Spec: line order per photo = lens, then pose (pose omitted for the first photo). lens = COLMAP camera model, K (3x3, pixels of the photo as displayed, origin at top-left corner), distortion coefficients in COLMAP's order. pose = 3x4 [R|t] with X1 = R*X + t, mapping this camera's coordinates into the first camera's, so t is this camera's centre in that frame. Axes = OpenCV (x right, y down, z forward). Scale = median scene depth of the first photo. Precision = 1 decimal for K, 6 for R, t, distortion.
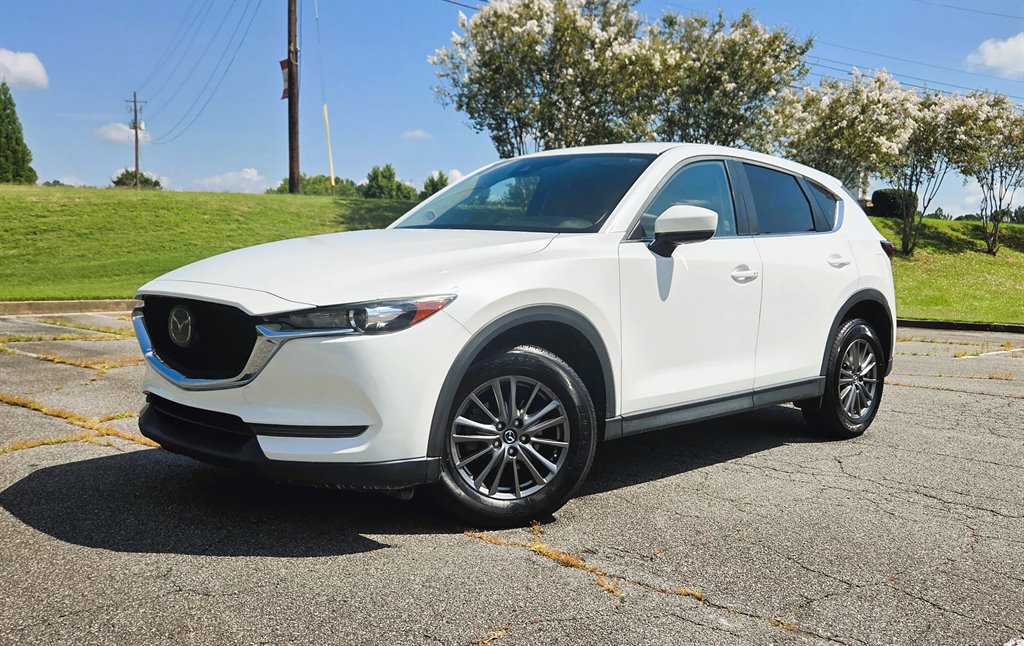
lens RADIAL K [[910.0, 0, 464.7], [0, 910.0, 321.4], [0, 0, 1]] dist [0.037342, -0.006590]
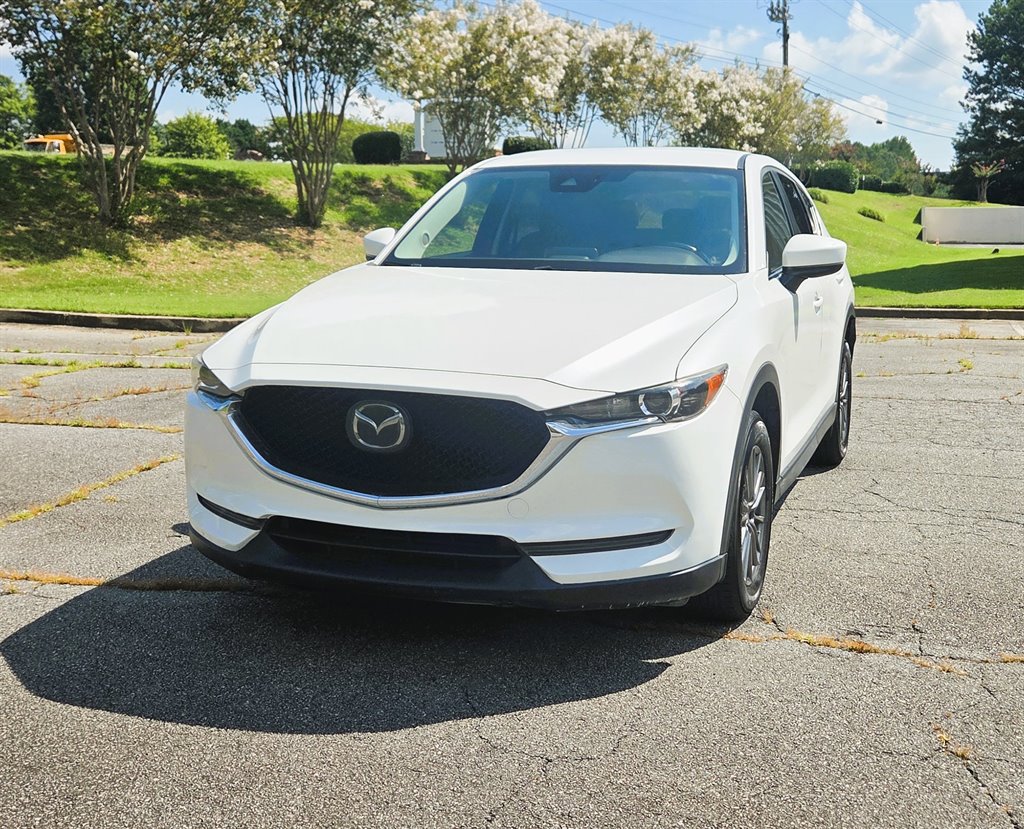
lens RADIAL K [[1232.3, 0, 491.9], [0, 1232.3, 390.2], [0, 0, 1]] dist [0.025273, 0.000000]
pose [[0.899211, -0.079780, 0.430181, -0.447267], [0.049727, 0.995499, 0.080677, -0.069132], [-0.434681, -0.051154, 0.899131, 0.030562]]
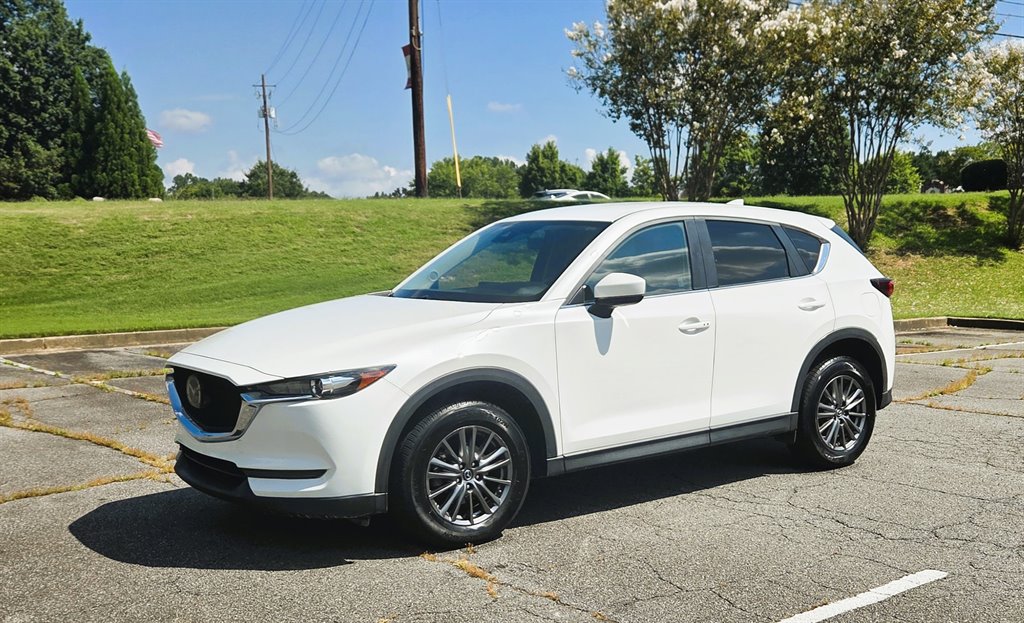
lens RADIAL K [[1036.5, 0, 489.5], [0, 1036.5, 369.6], [0, 0, 1]] dist [0.080158, 0.000000]
pose [[0.990429, -0.022203, -0.136228, 0.197798], [0.027637, 0.998891, 0.038125, -0.046408], [0.135230, -0.041525, 0.989944, -0.256135]]
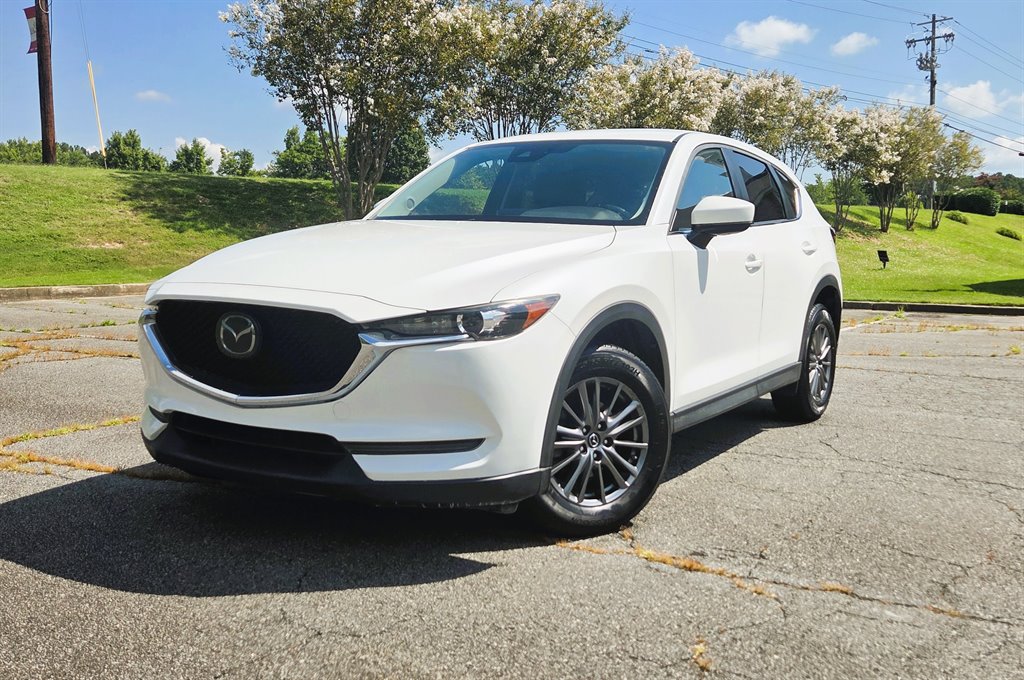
lens RADIAL K [[974.2, 0, 467.9], [0, 974.2, 328.0], [0, 0, 1]] dist [0.042254, 0.000000]
pose [[0.973297, -0.028622, 0.227759, -0.209007], [0.023095, 0.999371, 0.026896, -0.015122], [-0.228385, -0.020918, 0.973346, 0.023689]]
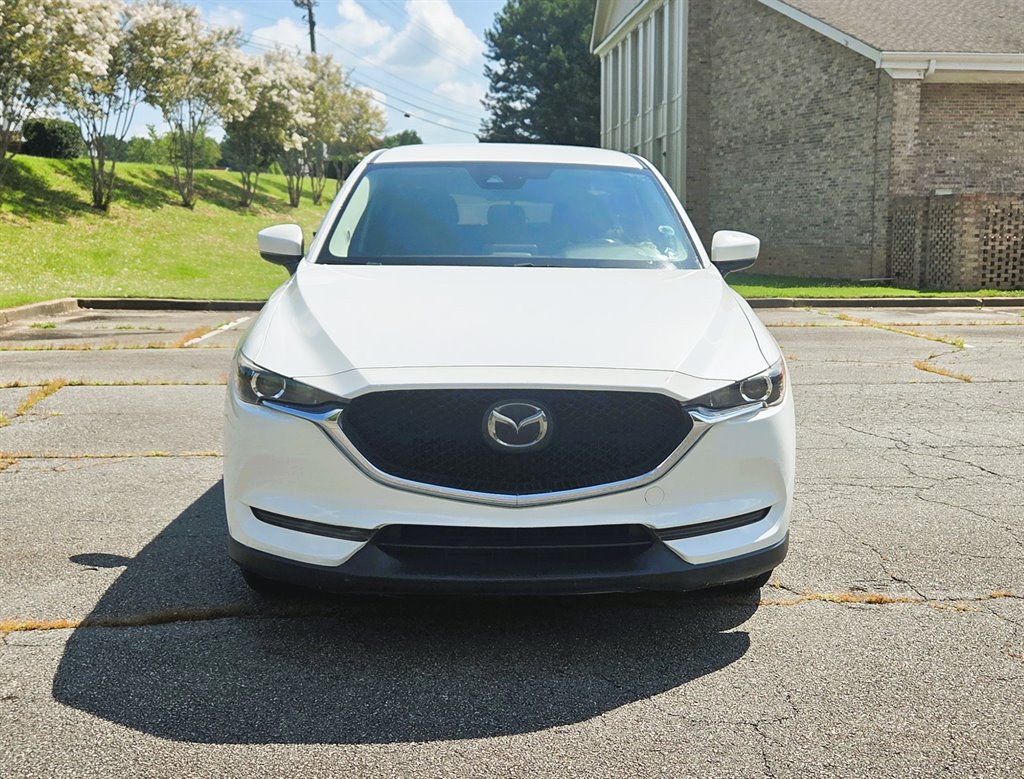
lens RADIAL K [[1295.5, 0, 476.8], [0, 1295.5, 418.8], [0, 0, 1]] dist [0.019246, 0.000000]
pose [[0.675390, -0.130925, 0.725746, -0.749545], [0.060697, 0.990644, 0.122227, -0.089803], [-0.734958, -0.038500, 0.677018, 0.204467]]
